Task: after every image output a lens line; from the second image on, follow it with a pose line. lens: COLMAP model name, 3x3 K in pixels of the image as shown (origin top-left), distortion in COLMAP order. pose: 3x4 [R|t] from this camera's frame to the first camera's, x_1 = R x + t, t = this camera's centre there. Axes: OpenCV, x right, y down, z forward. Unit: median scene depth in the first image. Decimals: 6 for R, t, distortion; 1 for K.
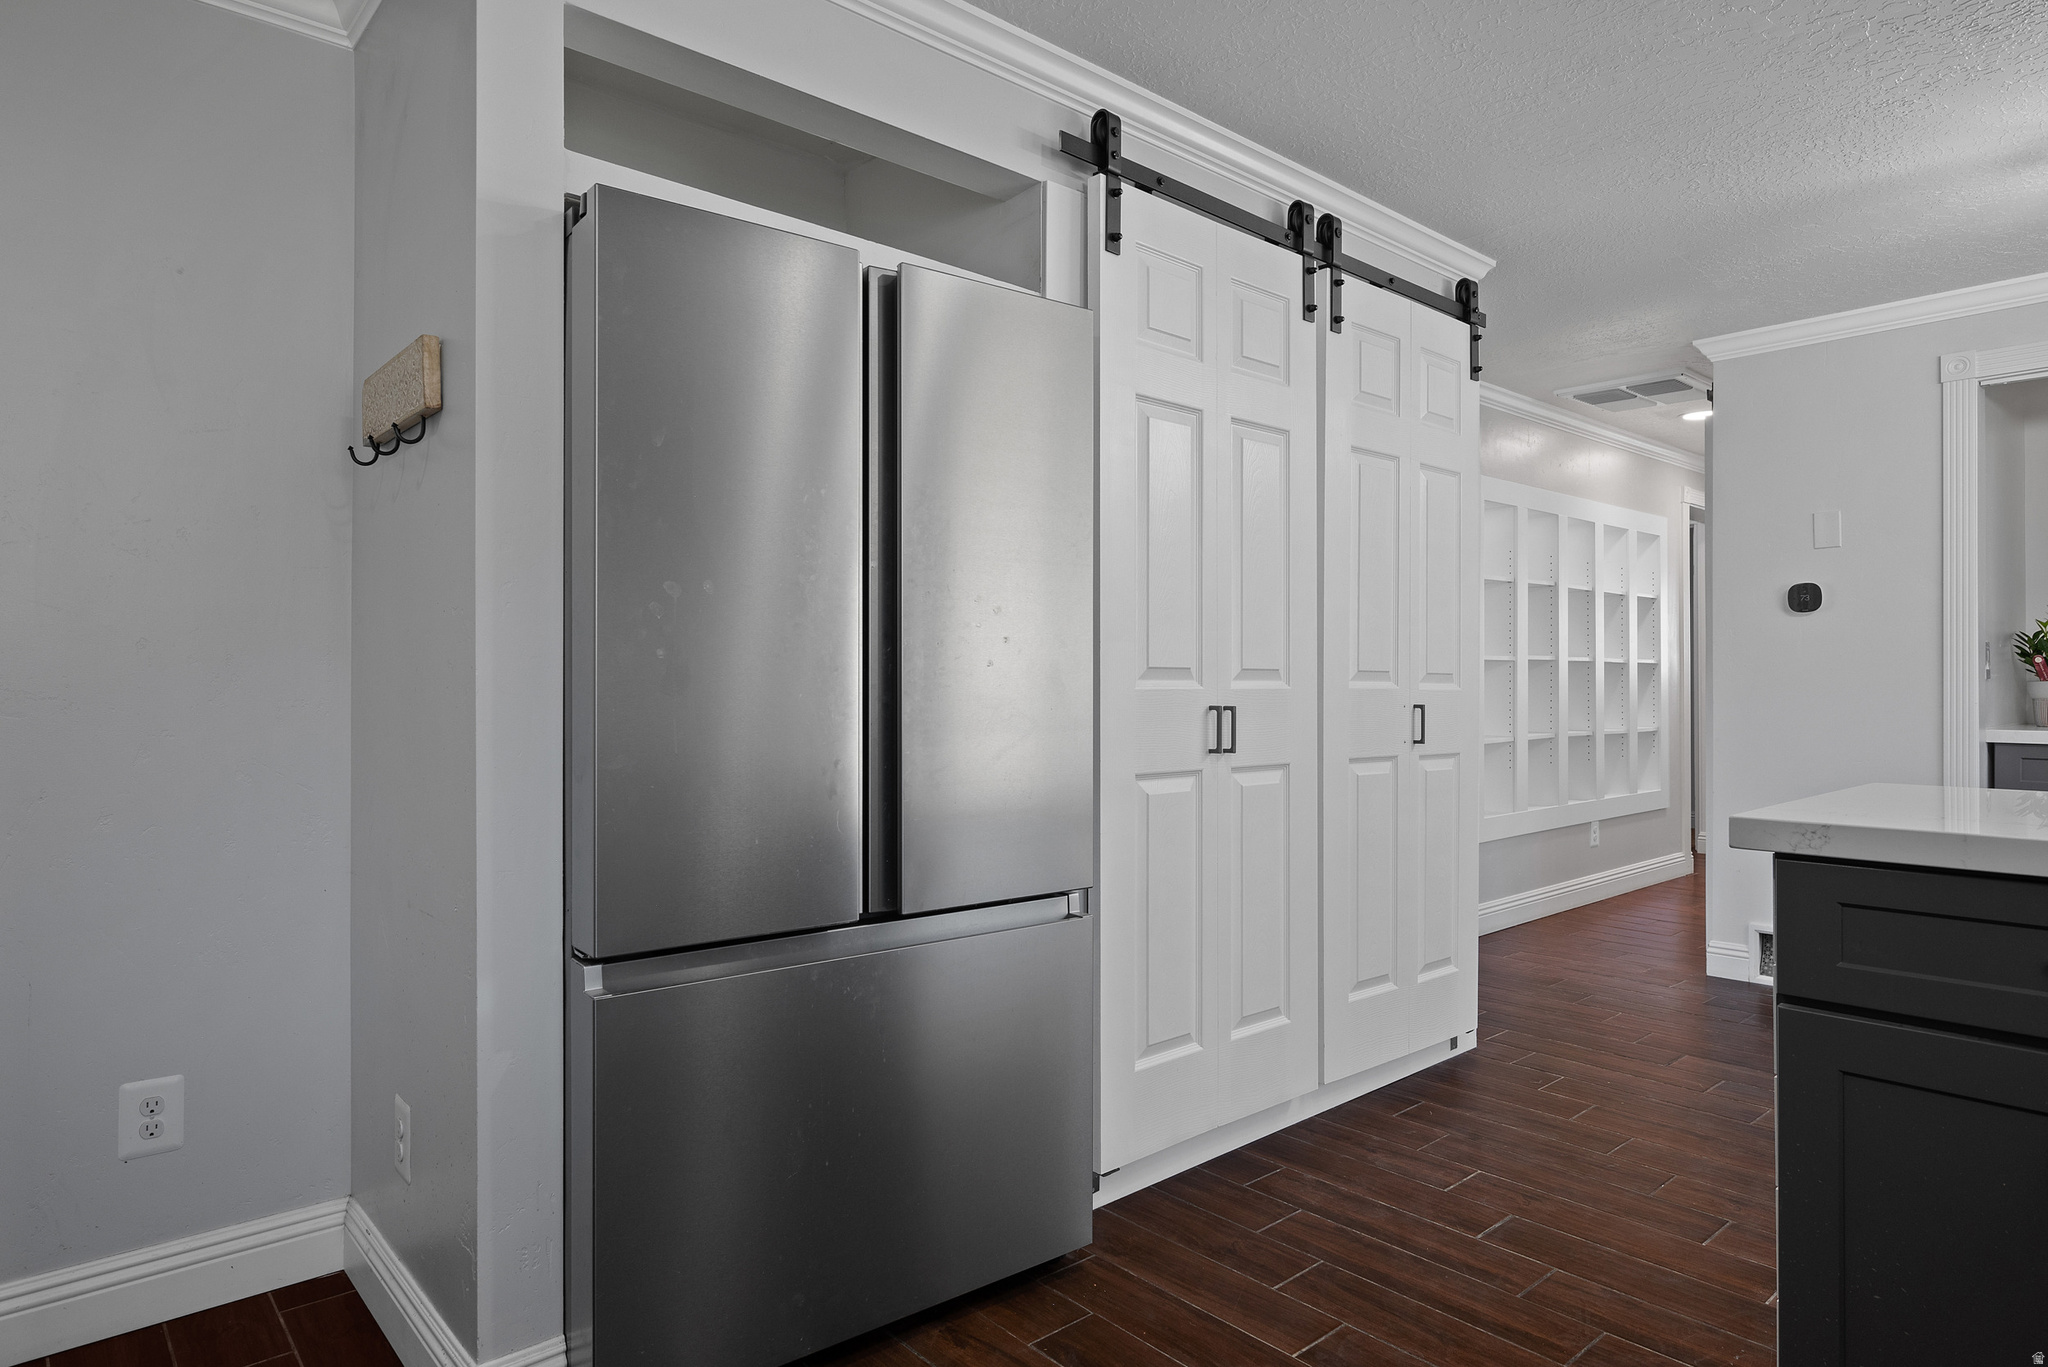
lens RADIAL K [[1187.3, 0, 1026.3], [0, 1187.3, 677.2], [0, 0, 1]] dist [-0.004176, -0.000907]
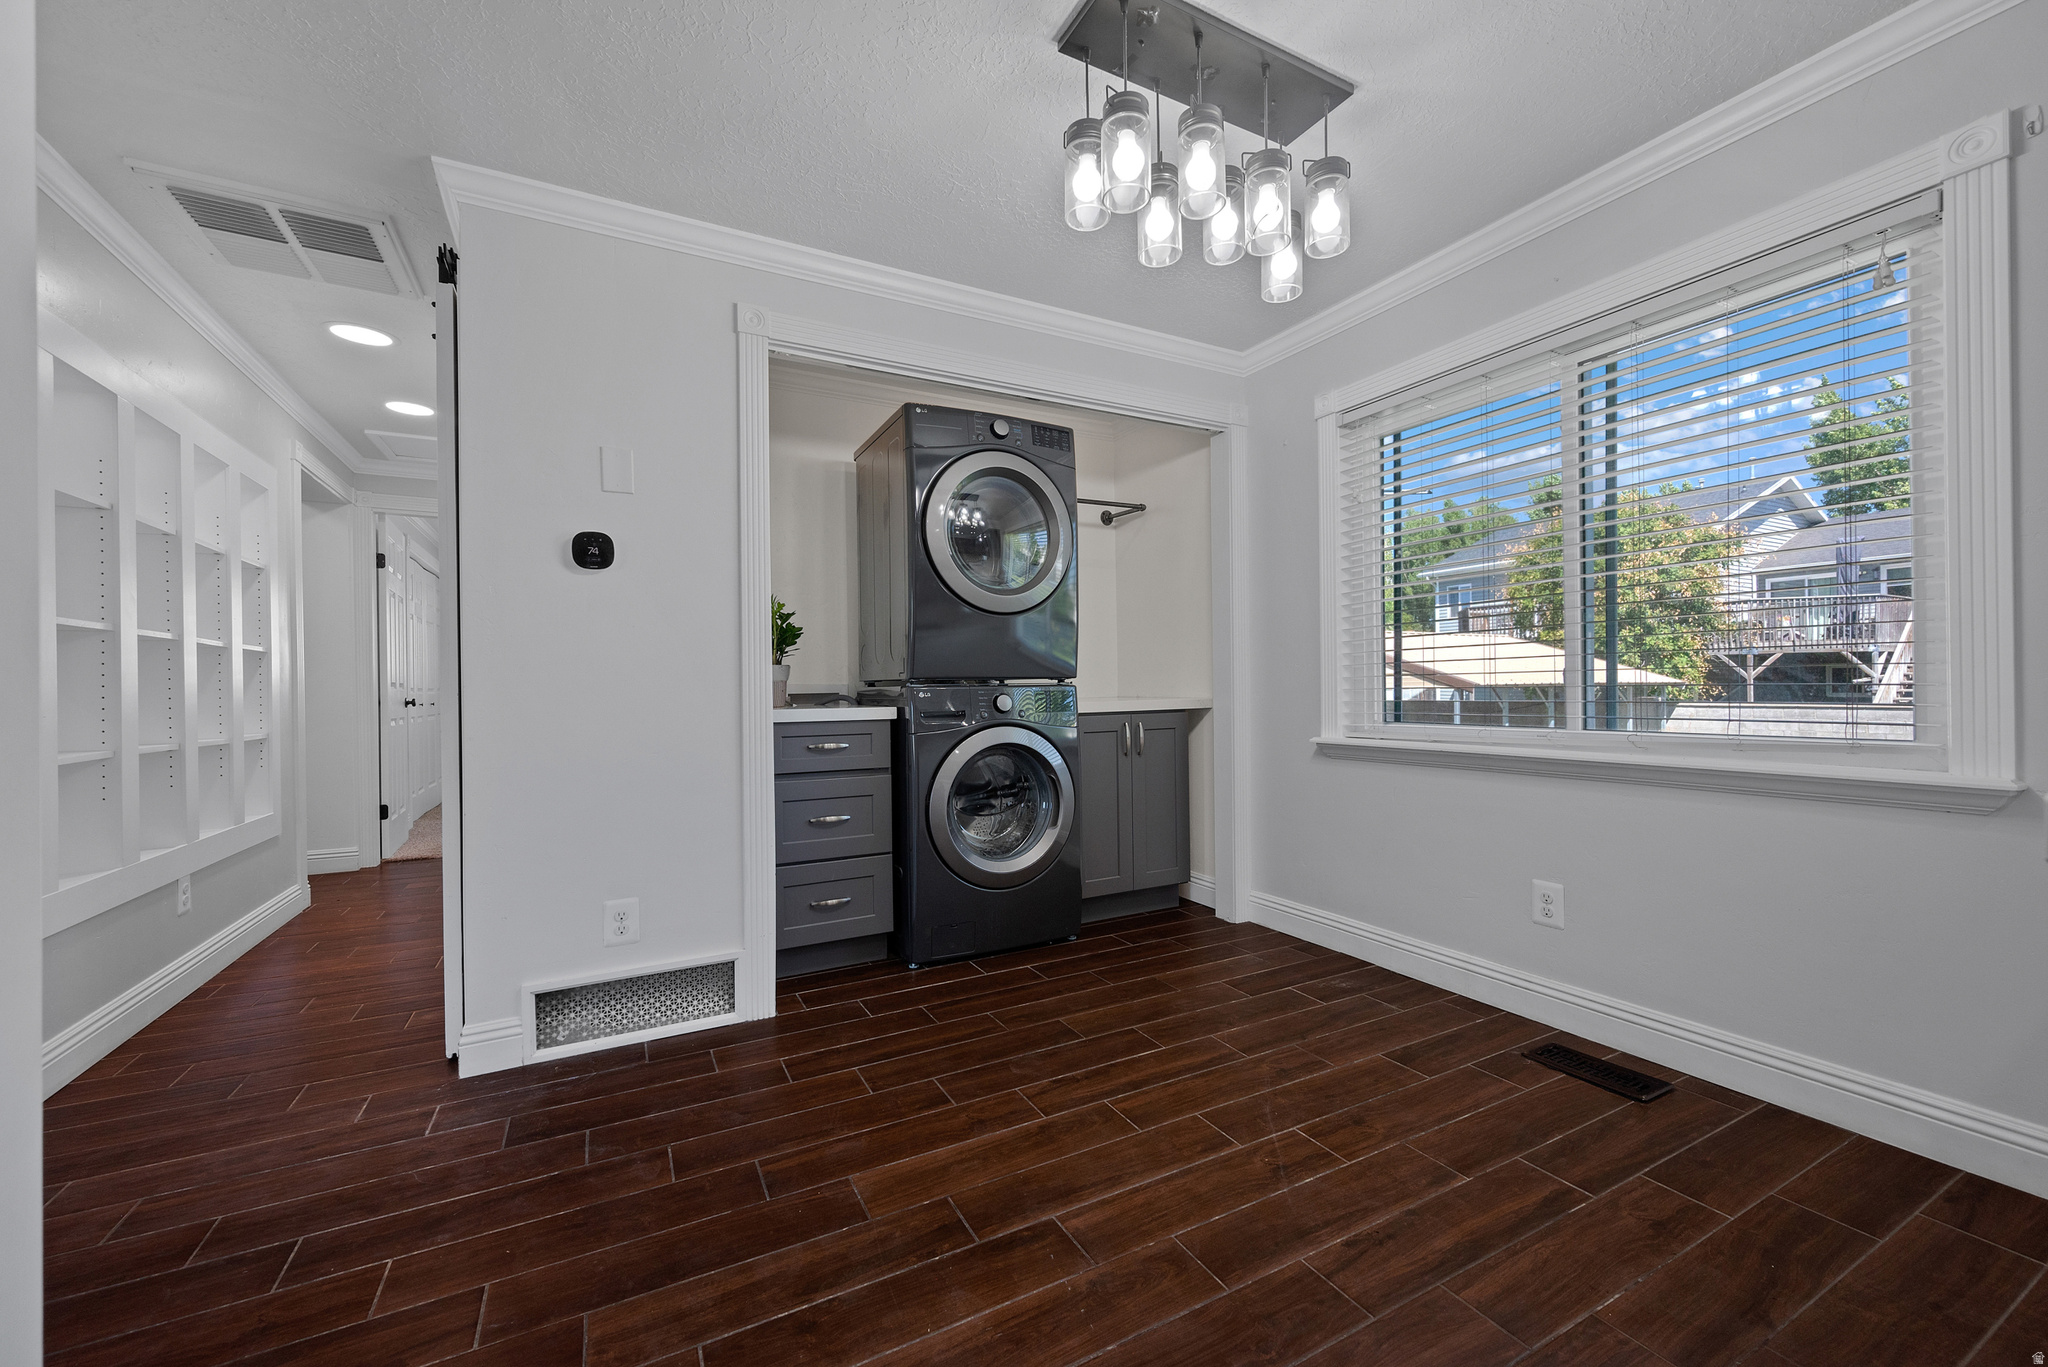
lens RADIAL K [[806.8, 0, 1029.8], [0, 806.8, 688.2], [0, 0, 1]] dist [0.003195, -0.000040]
pose [[0.236719, -0.002852, 0.971574, 0.199071], [0.011442, 0.999935, 0.000148, 0.026765], [-0.971511, 0.011082, 0.236736, 0.577777]]
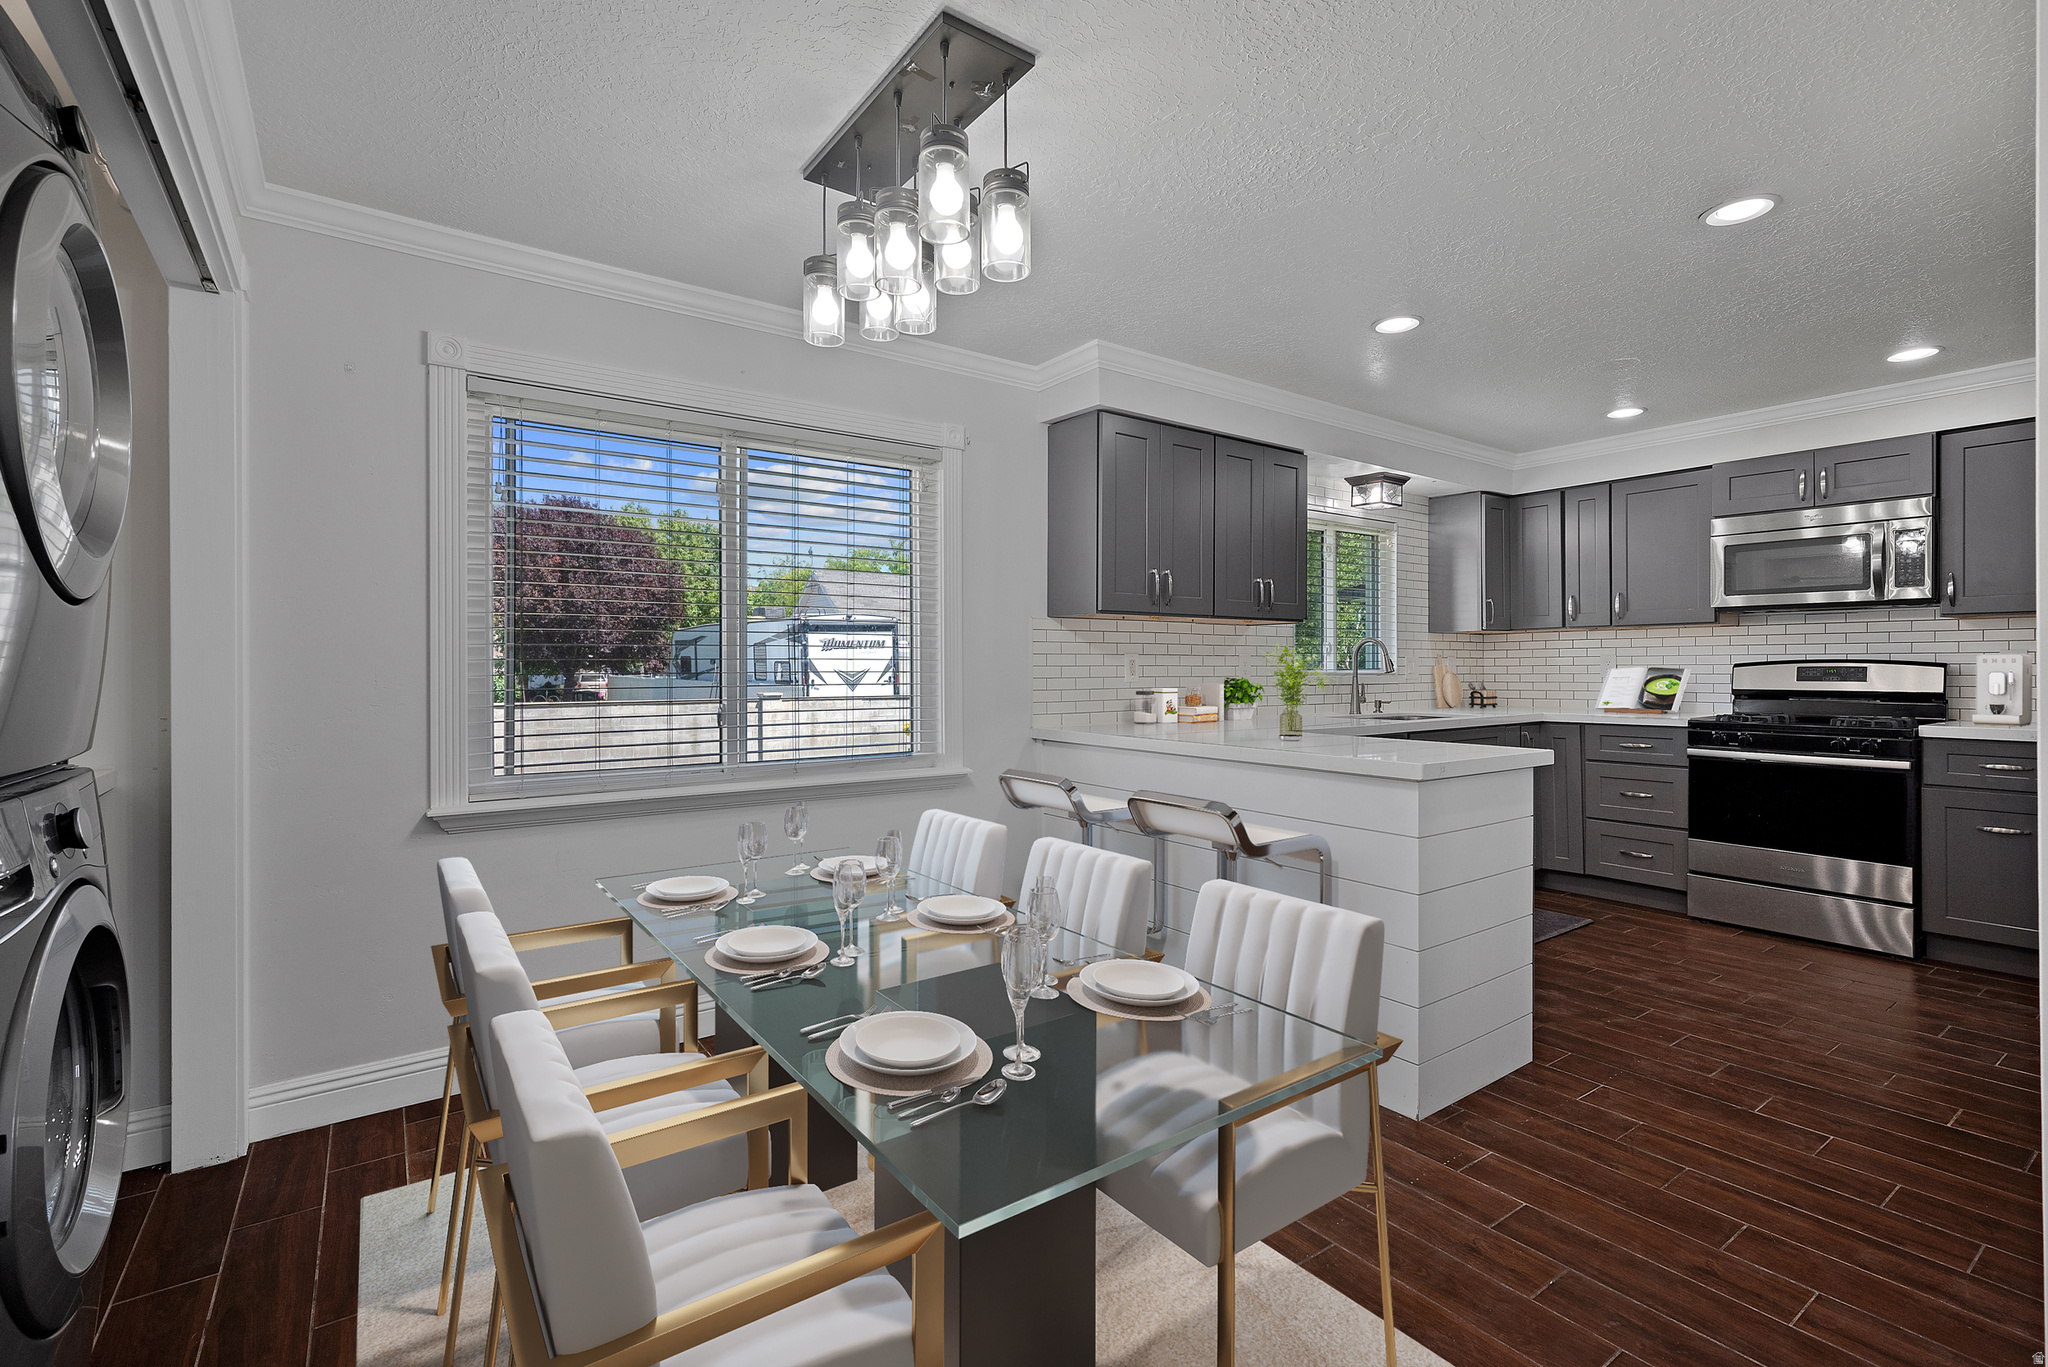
lens RADIAL K [[925.9, 0, 1026.7], [0, 925.9, 668.9], [0, 0, 1]] dist [0.003265, 0.000461]
pose [[-0.995017, 0.000767, 0.099704, 0.514591], [0.000646, 0.999999, -0.001239, -0.013978], [-0.099705, -0.001169, -0.995016, 1.037370]]
